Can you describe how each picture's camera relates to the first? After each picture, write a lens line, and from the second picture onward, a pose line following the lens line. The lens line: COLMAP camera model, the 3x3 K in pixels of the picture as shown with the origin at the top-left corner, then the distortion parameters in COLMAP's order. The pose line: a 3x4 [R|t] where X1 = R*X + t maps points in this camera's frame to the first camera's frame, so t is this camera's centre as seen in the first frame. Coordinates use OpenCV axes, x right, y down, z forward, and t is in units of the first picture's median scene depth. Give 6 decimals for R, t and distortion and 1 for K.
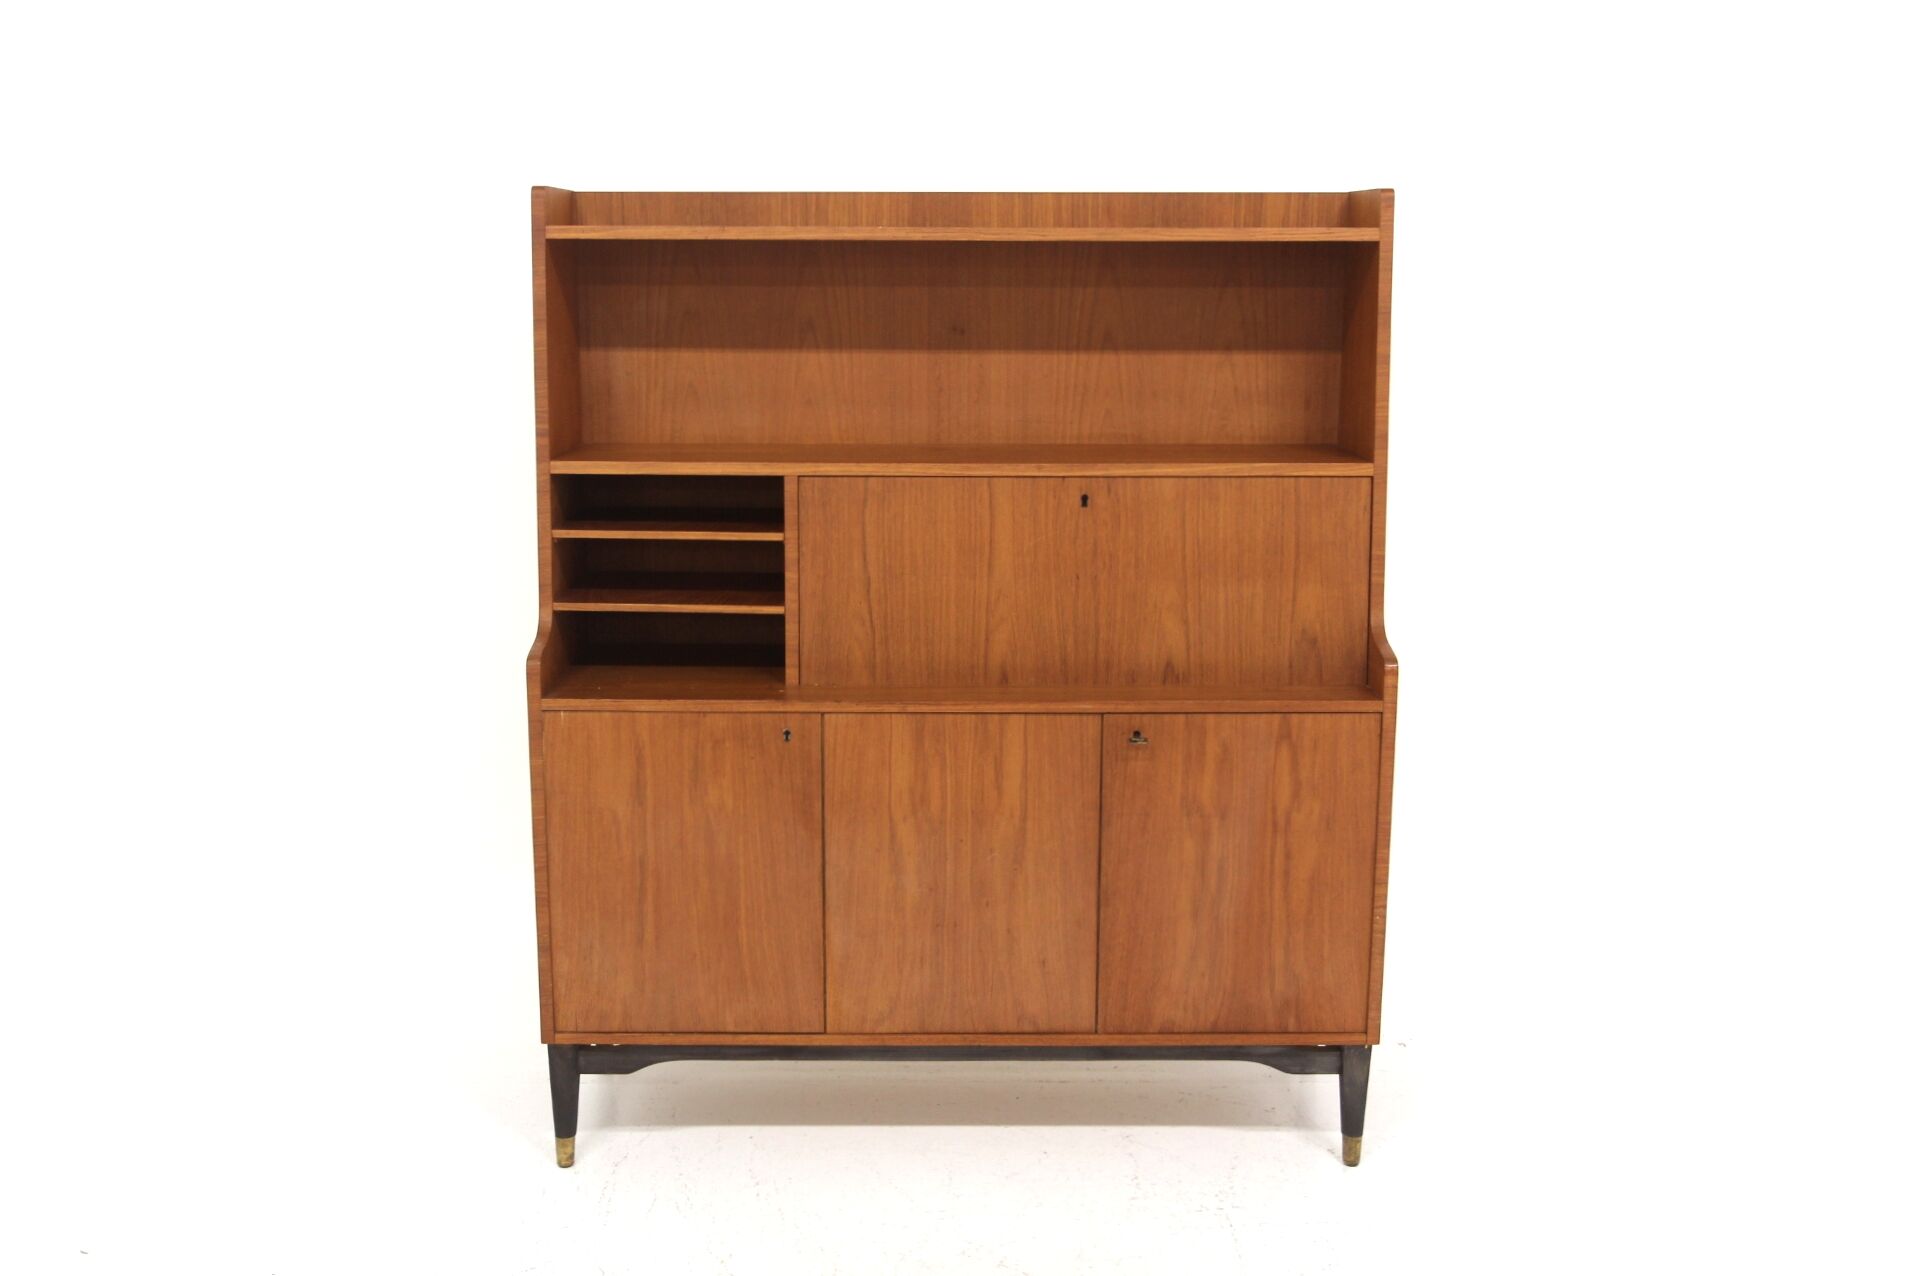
lens RADIAL K [[1905.5, 0, 958.0], [0, 1905.5, 638.0], [0, 0, 1]] dist [0.003171, 0.003118]
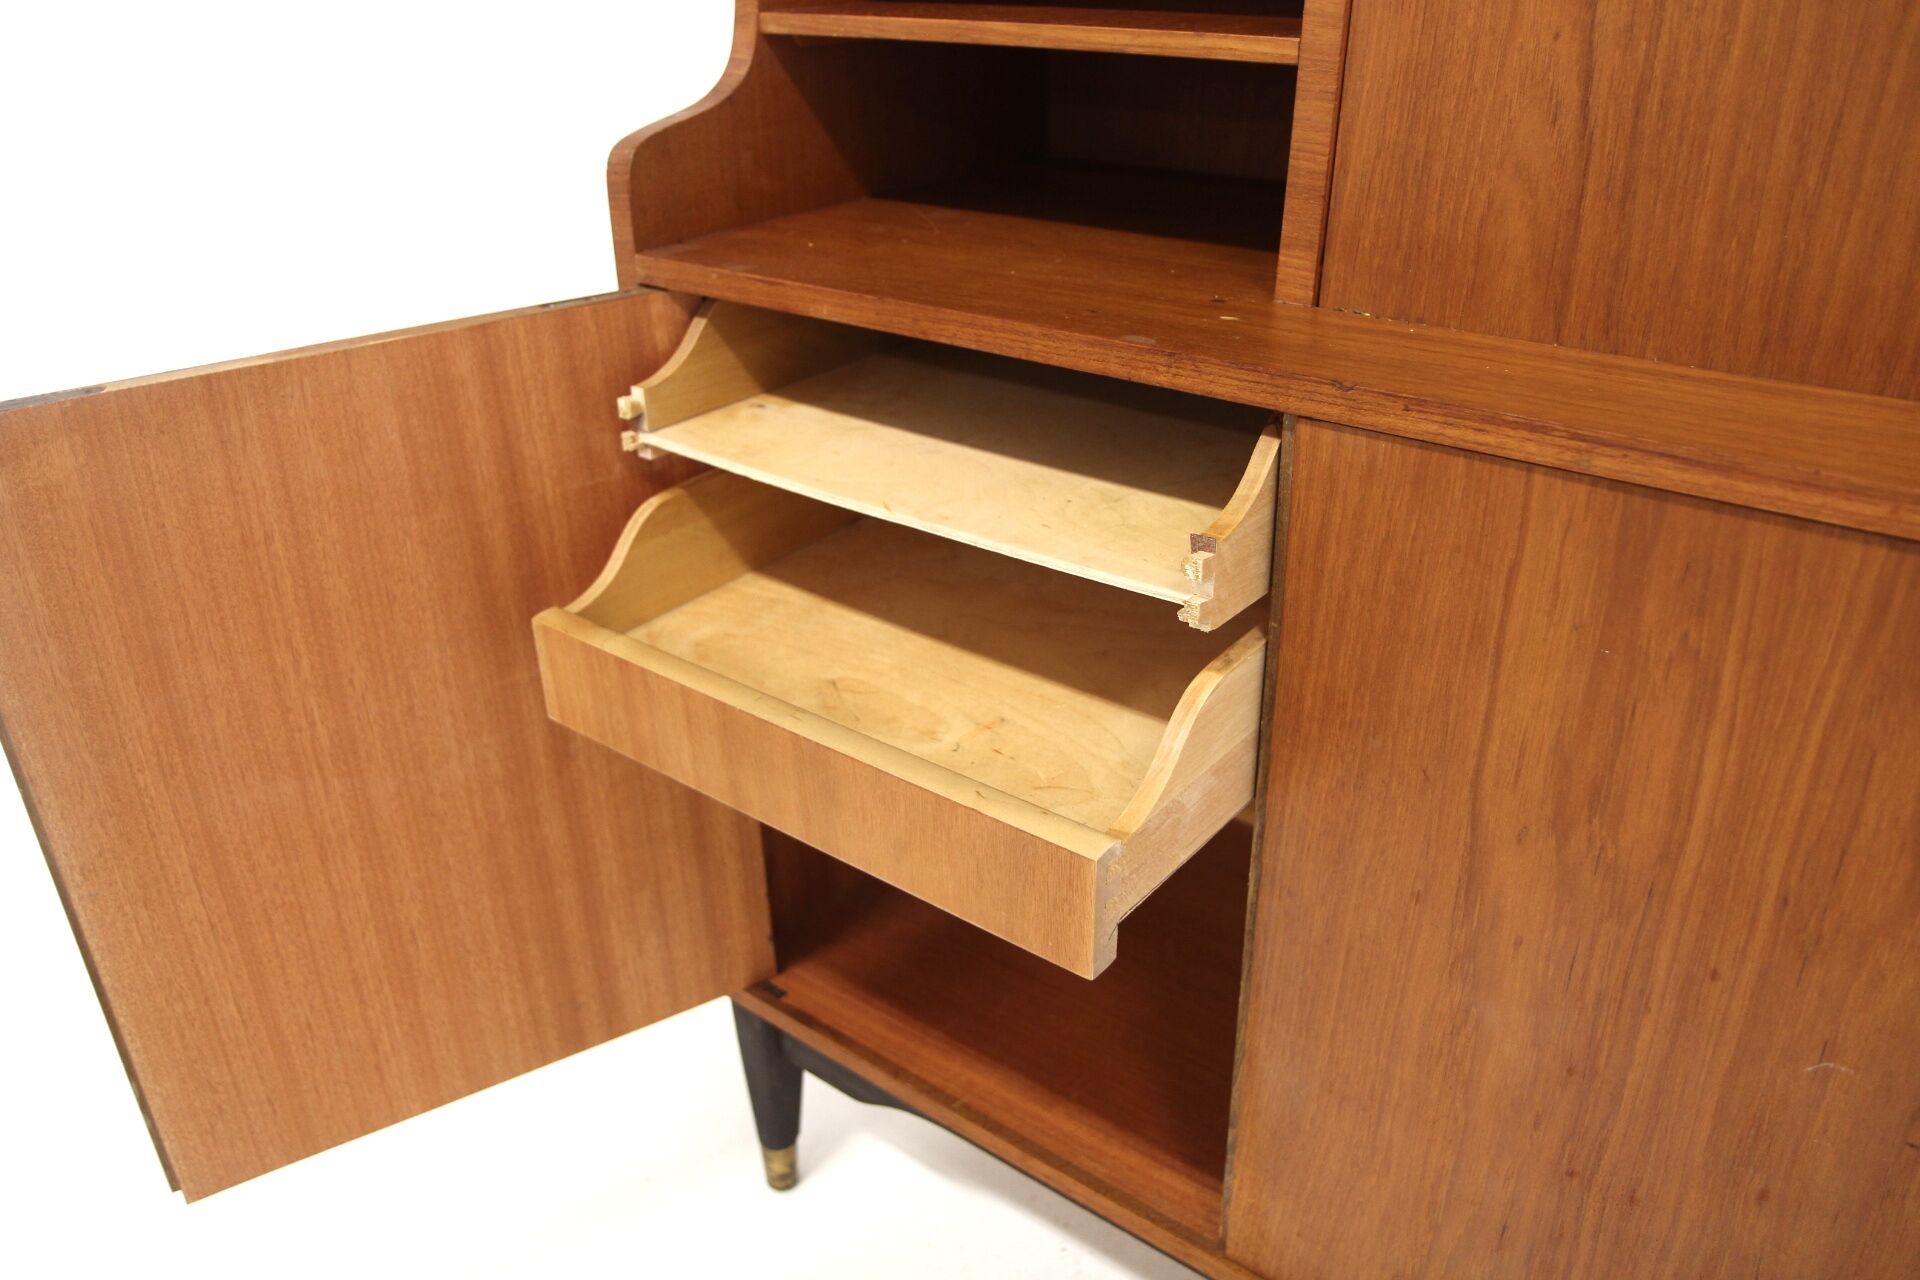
lens RADIAL K [[1476.1, 0, 957.9], [0, 1476.1, 634.1], [0, 0, 1]] dist [-0.059808, 0.000389]
pose [[0.771273, 0.263118, -0.579575, 0.025113], [-0.100055, 0.949356, 0.297844, 0.009740], [0.628591, -0.171730, 0.758539, 0.776951]]
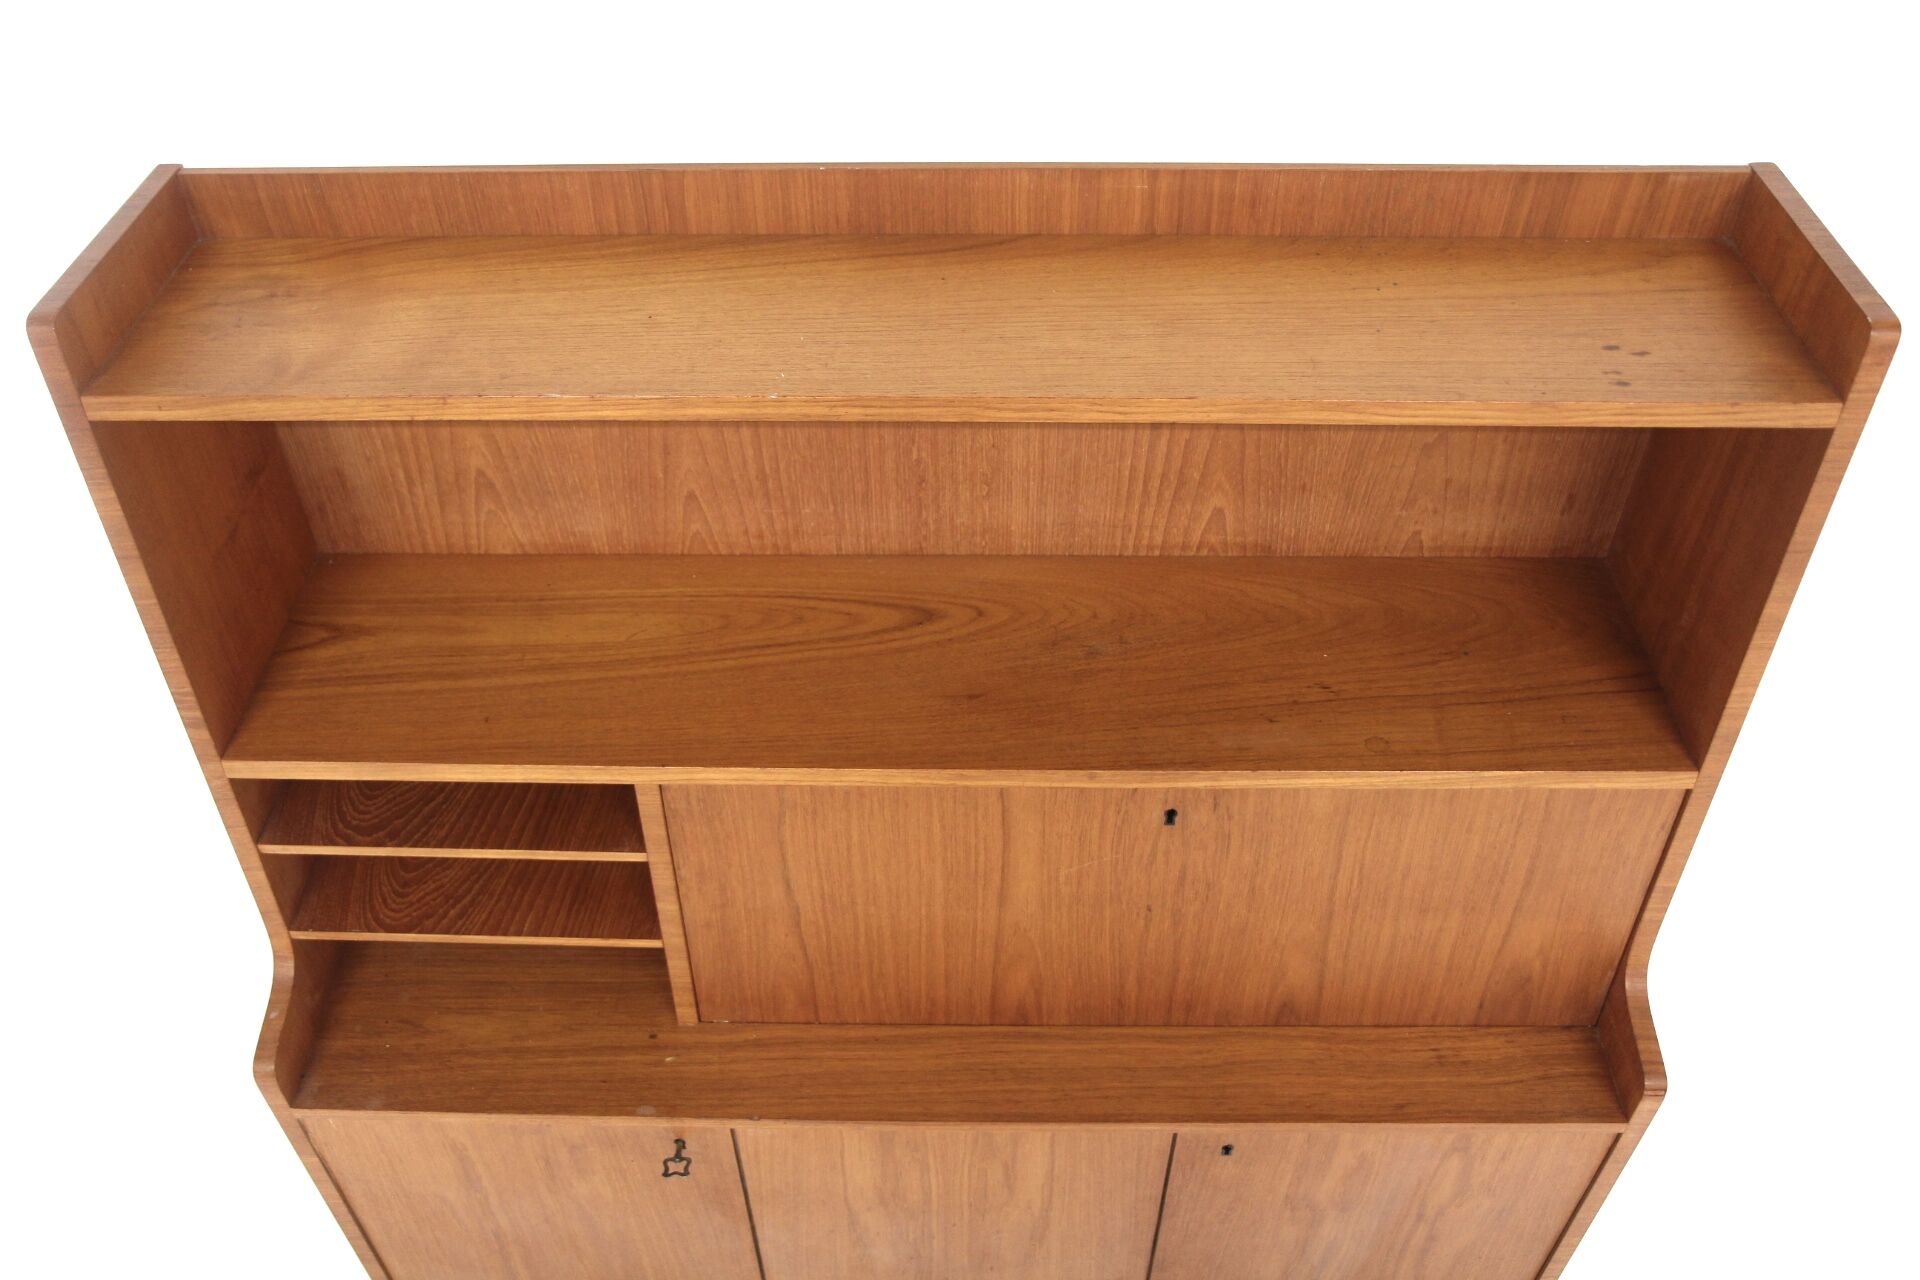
lens RADIAL K [[1567.9, 0, 951.0], [0, 1567.9, 643.9], [0, 0, 1]] dist [-0.131687, 0.235555]
pose [[0.999514, 0.010106, -0.029492, 0.014713], [0.006788, 0.852767, 0.522247, -0.355713], [0.030427, -0.522193, 0.852284, 0.631018]]
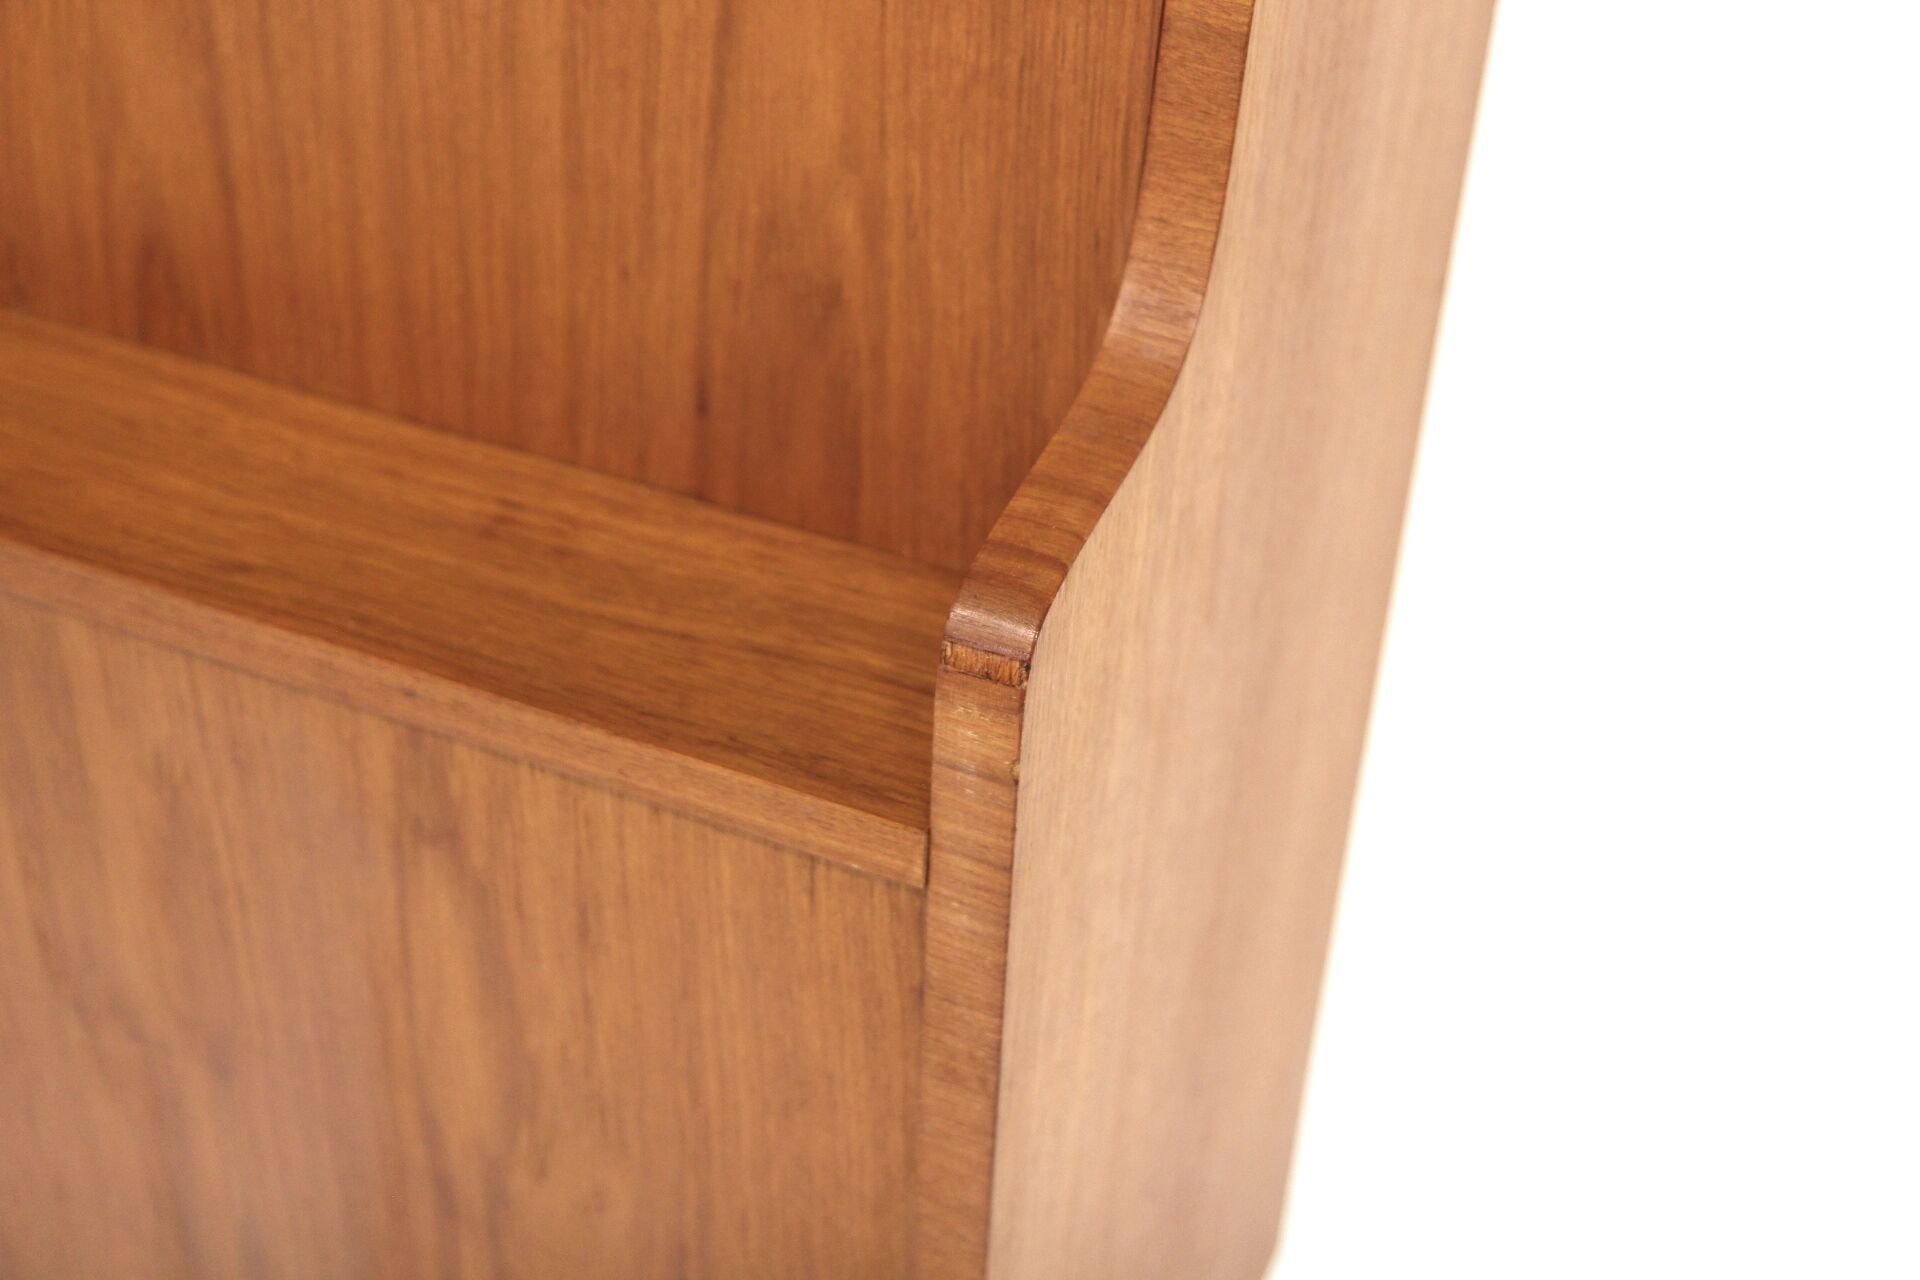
lens RADIAL K [[2436.4, 0, 960.0], [0, 2436.4, 640.0], [0, 0, 1]] dist [0.006522, 0.004944]
pose [[0.901078, 0.264721, -0.343483, 0.282560], [-0.122668, 0.915307, 0.383621, -0.055889], [0.415945, -0.303538, 0.857237, 0.816115]]
